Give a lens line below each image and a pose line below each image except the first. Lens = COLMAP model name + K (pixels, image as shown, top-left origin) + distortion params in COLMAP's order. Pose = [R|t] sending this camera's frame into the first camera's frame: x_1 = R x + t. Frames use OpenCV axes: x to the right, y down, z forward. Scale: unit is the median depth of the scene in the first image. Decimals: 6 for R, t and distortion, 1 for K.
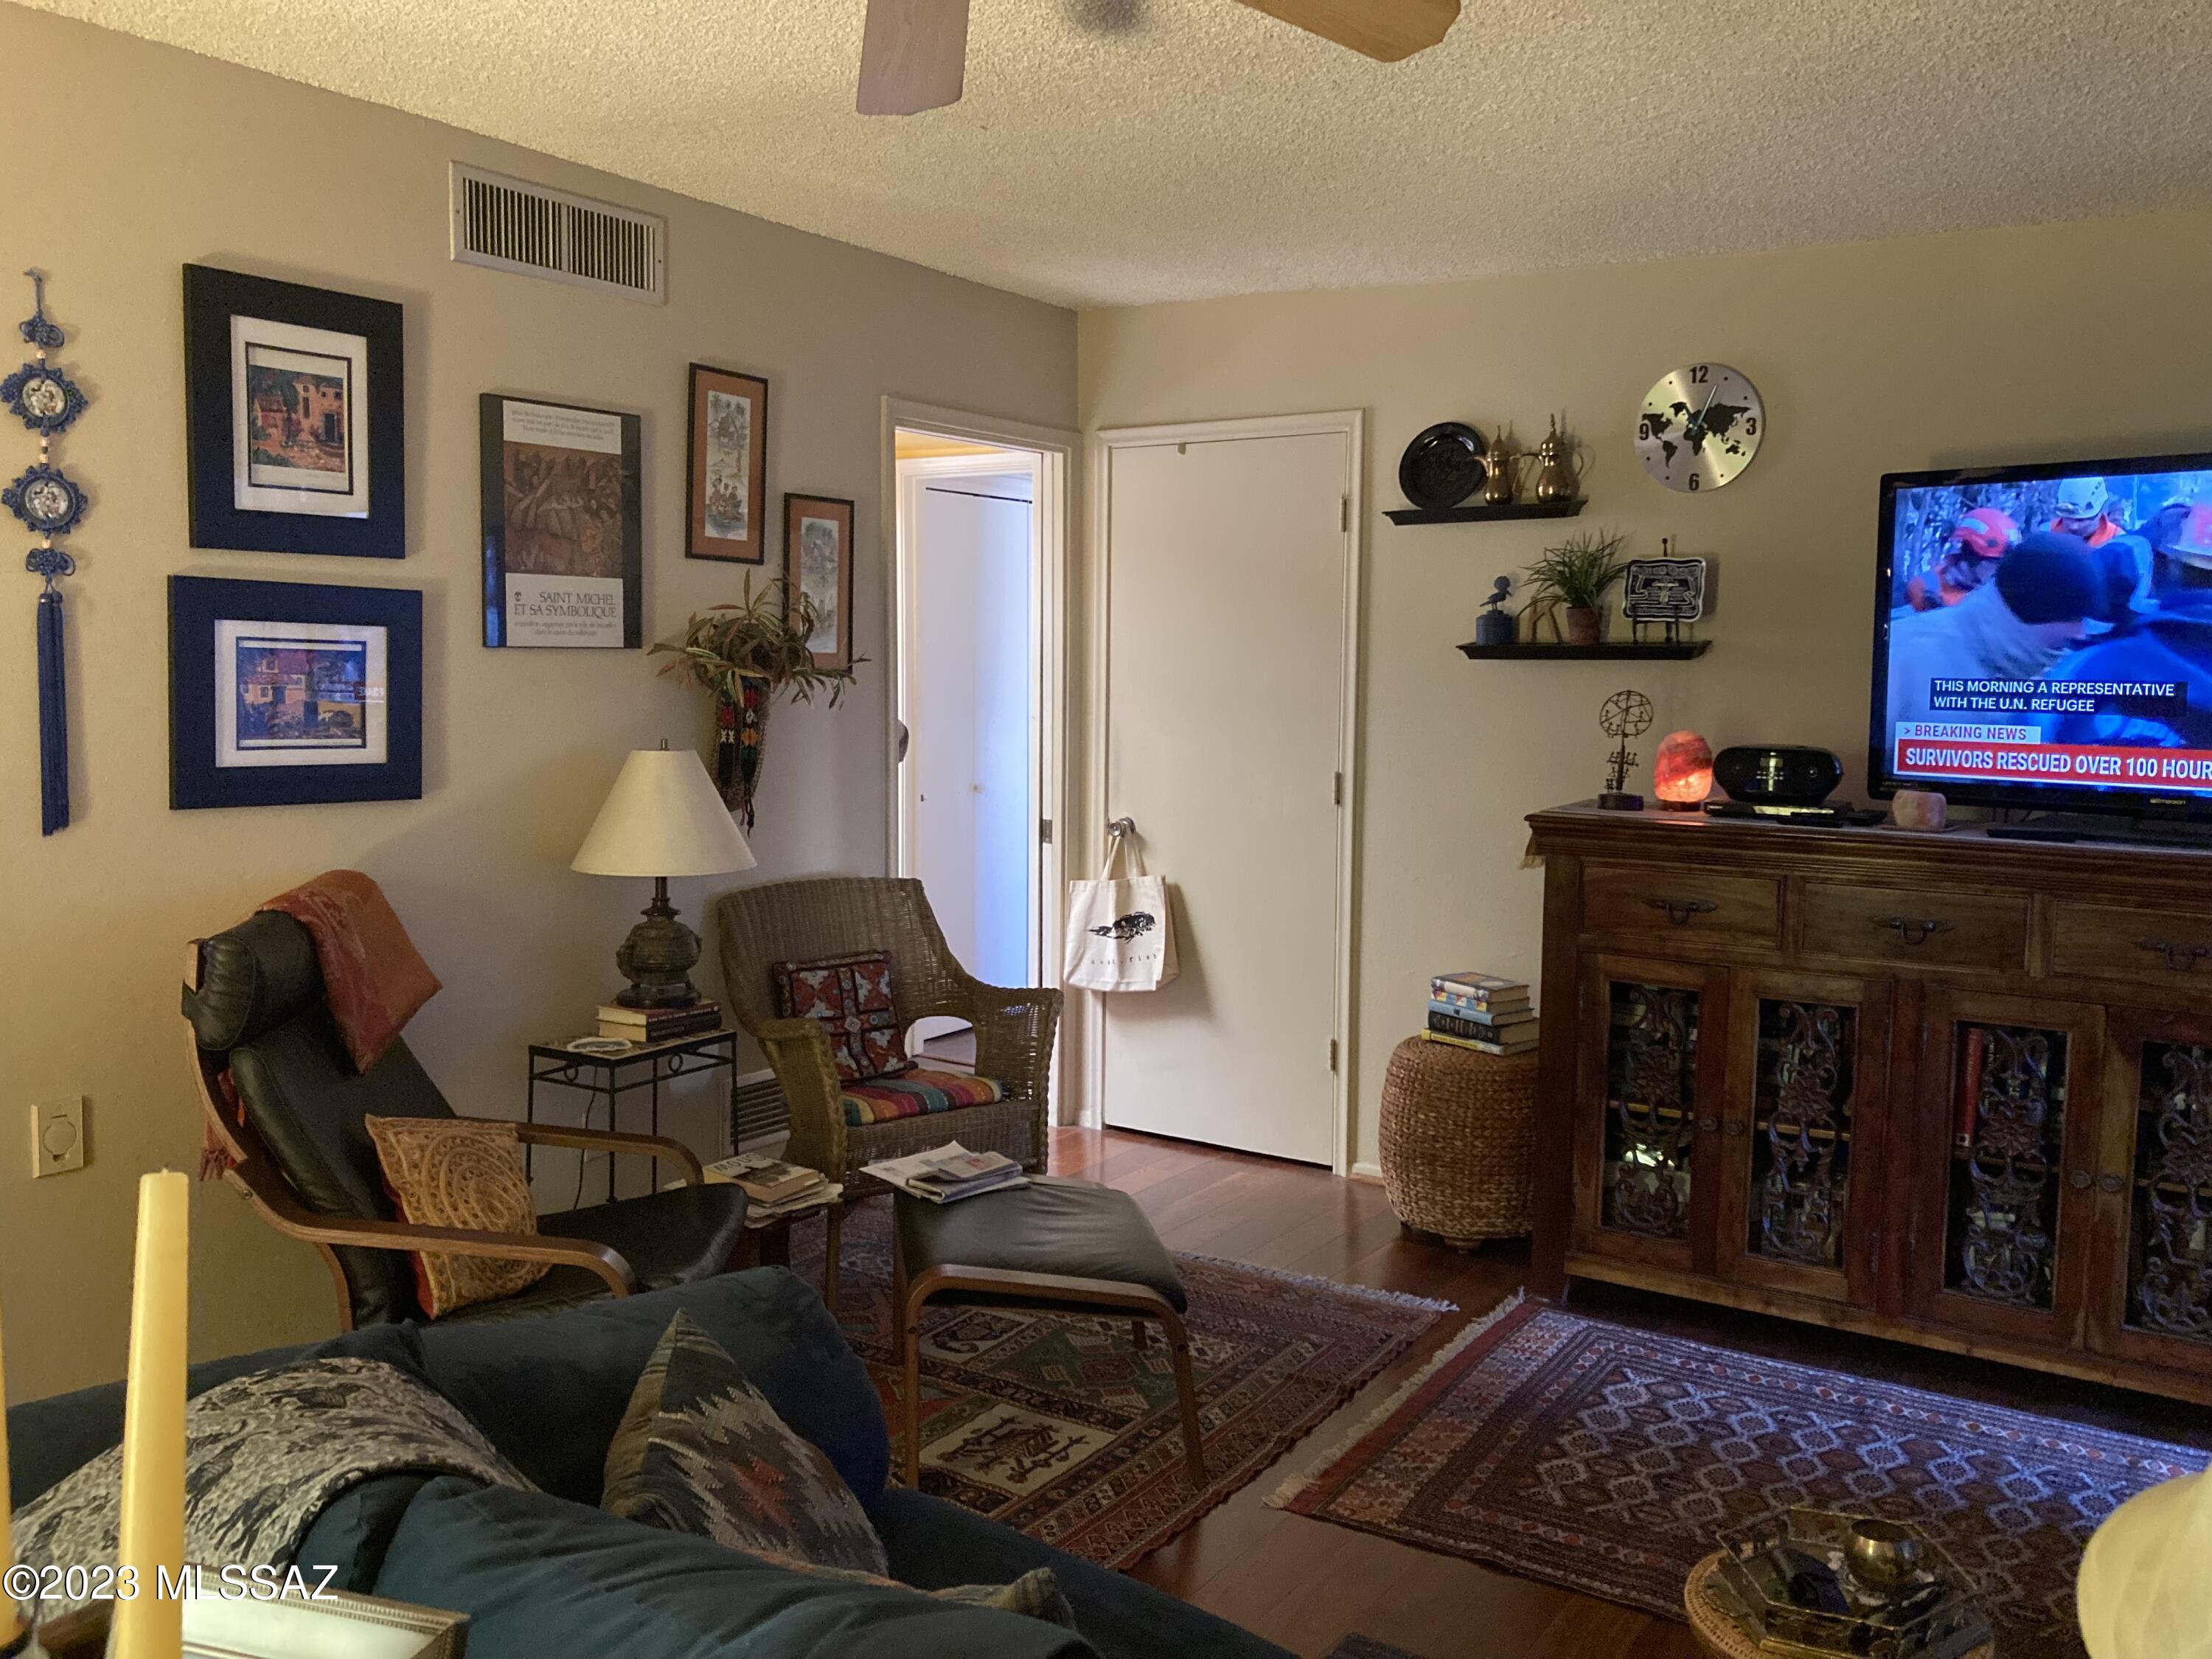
lens RADIAL K [[1758.3, 0, 1106.0], [0, 1758.3, 829.5], [0, 0, 1]] dist [0.009243, 0.005218]
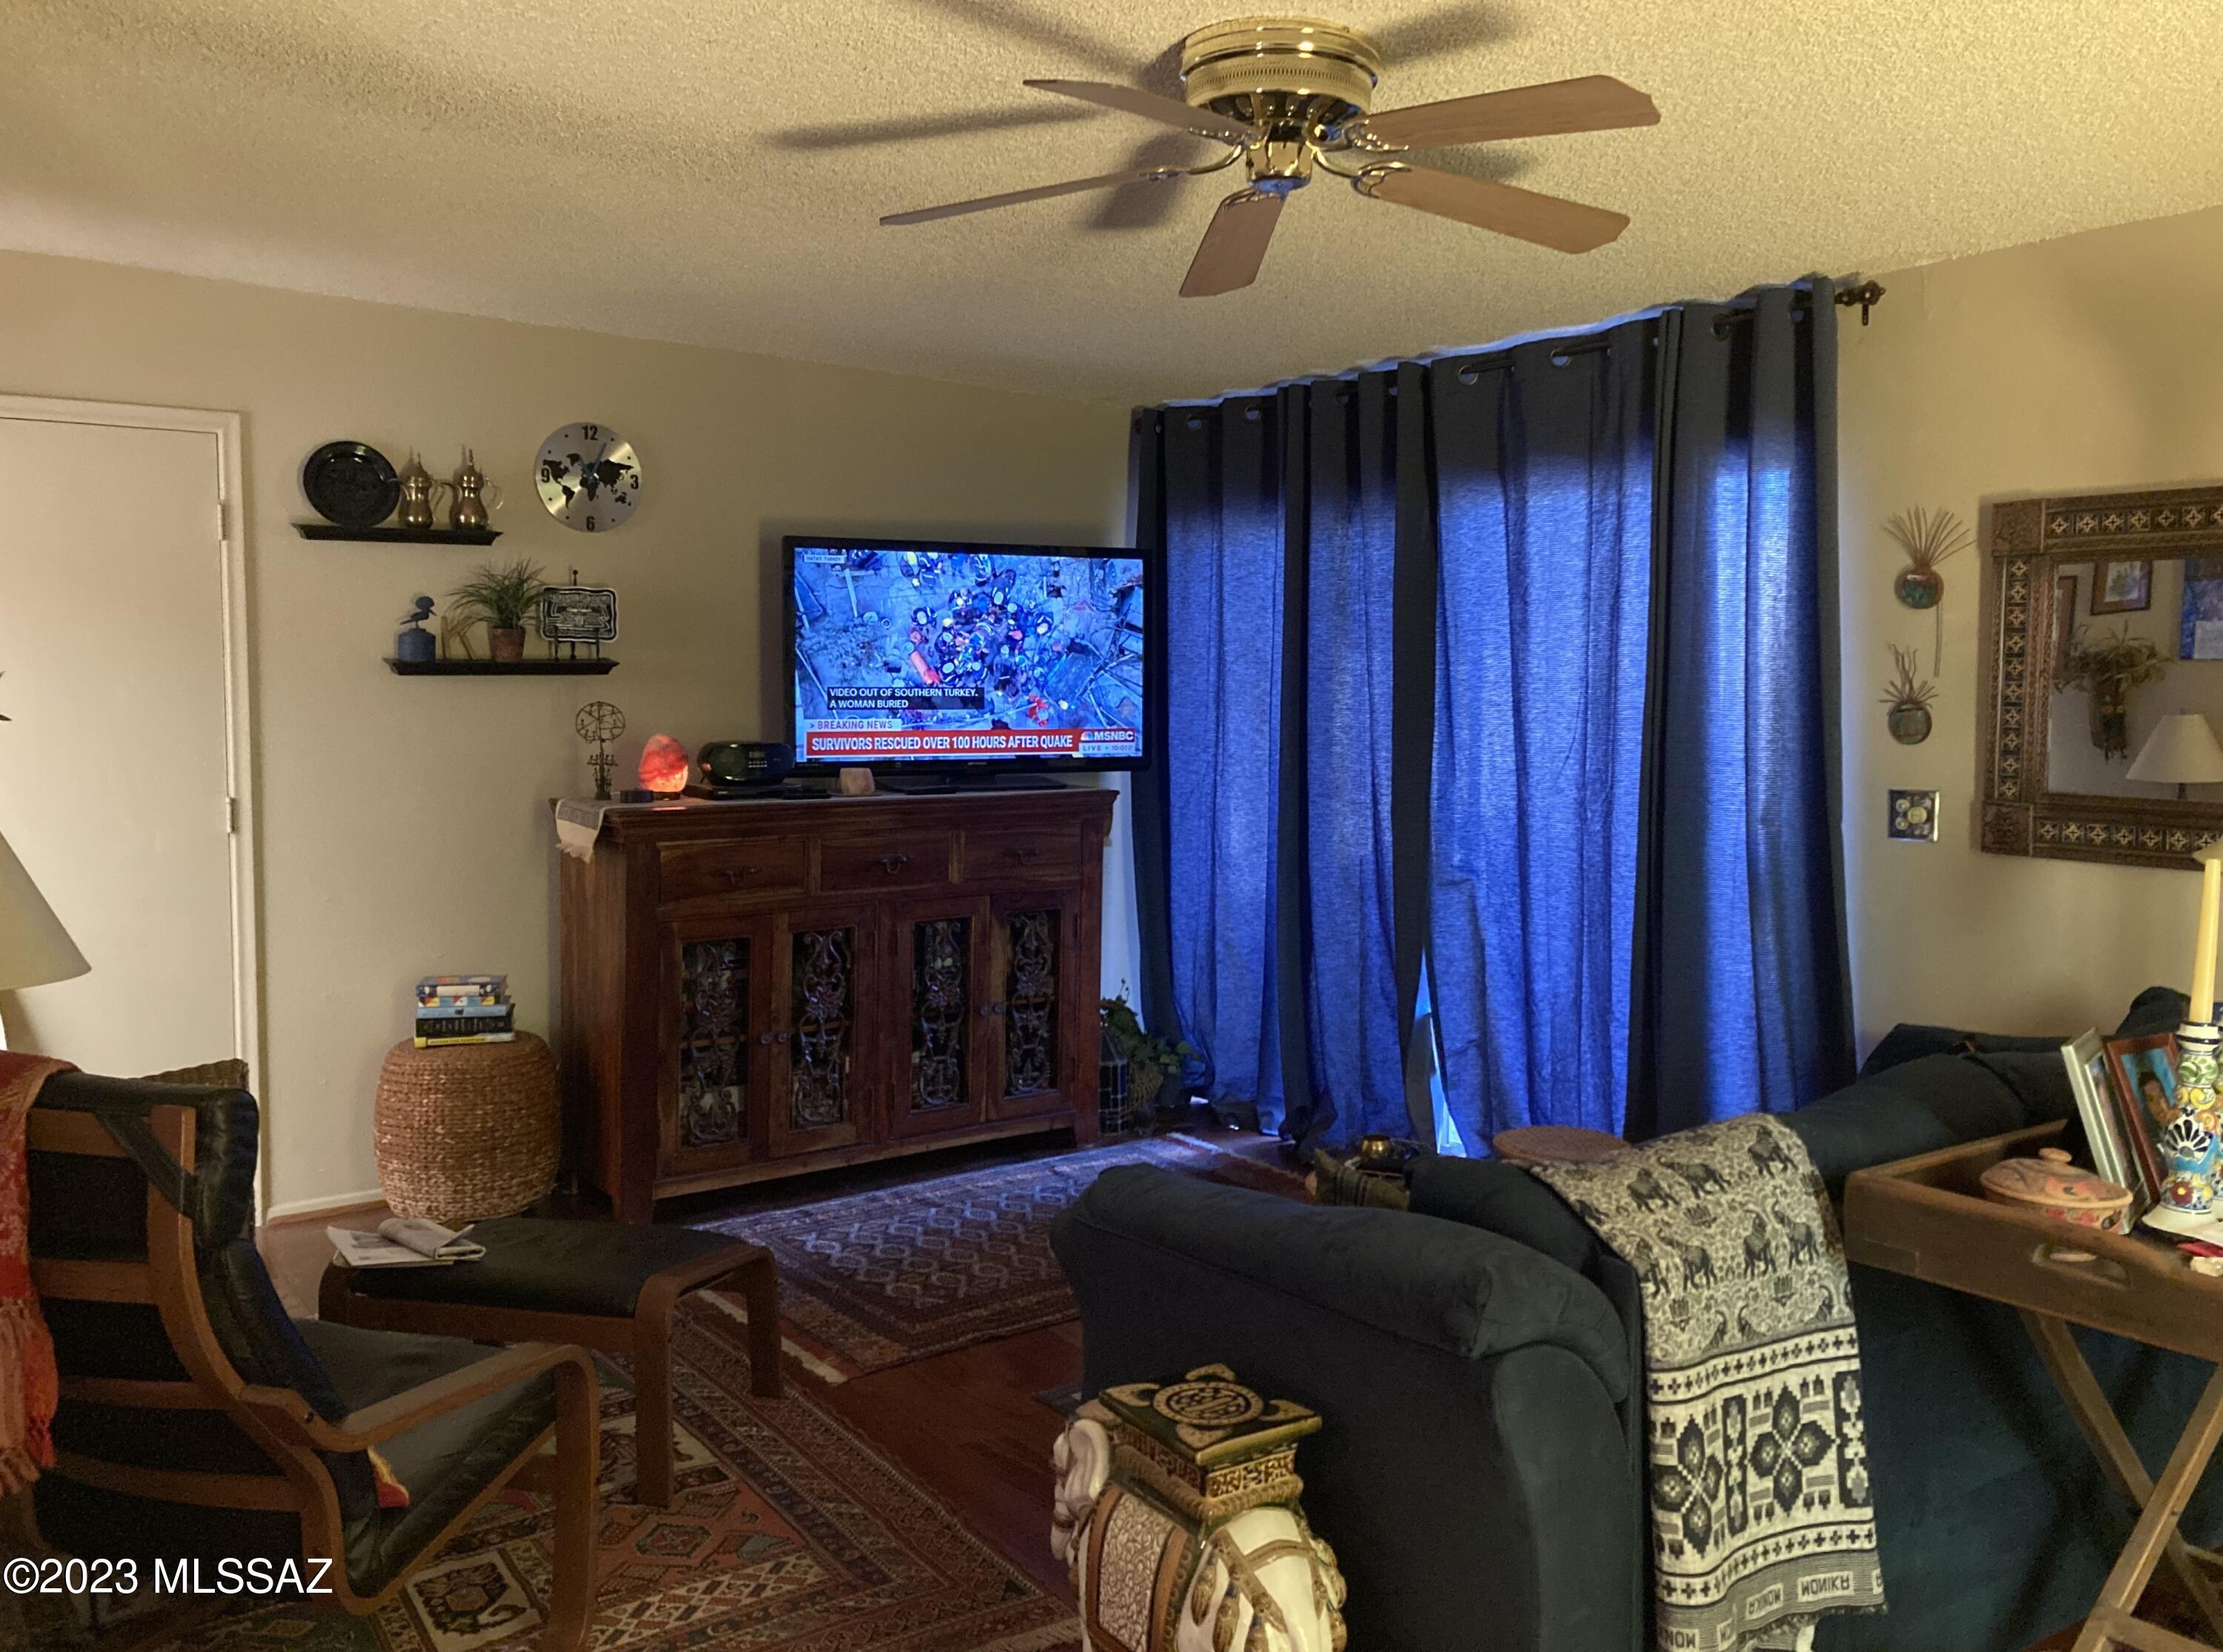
lens RADIAL K [[1793.8, 0, 1111.5], [0, 1793.8, 826.0], [0, 0, 1]] dist [0.006301, 0.001024]
pose [[0.356010, -0.090145, 0.930124, -0.678343], [0.092268, 0.993864, 0.061006, -0.037725], [-0.929916, 0.064102, 0.362143, 0.255899]]
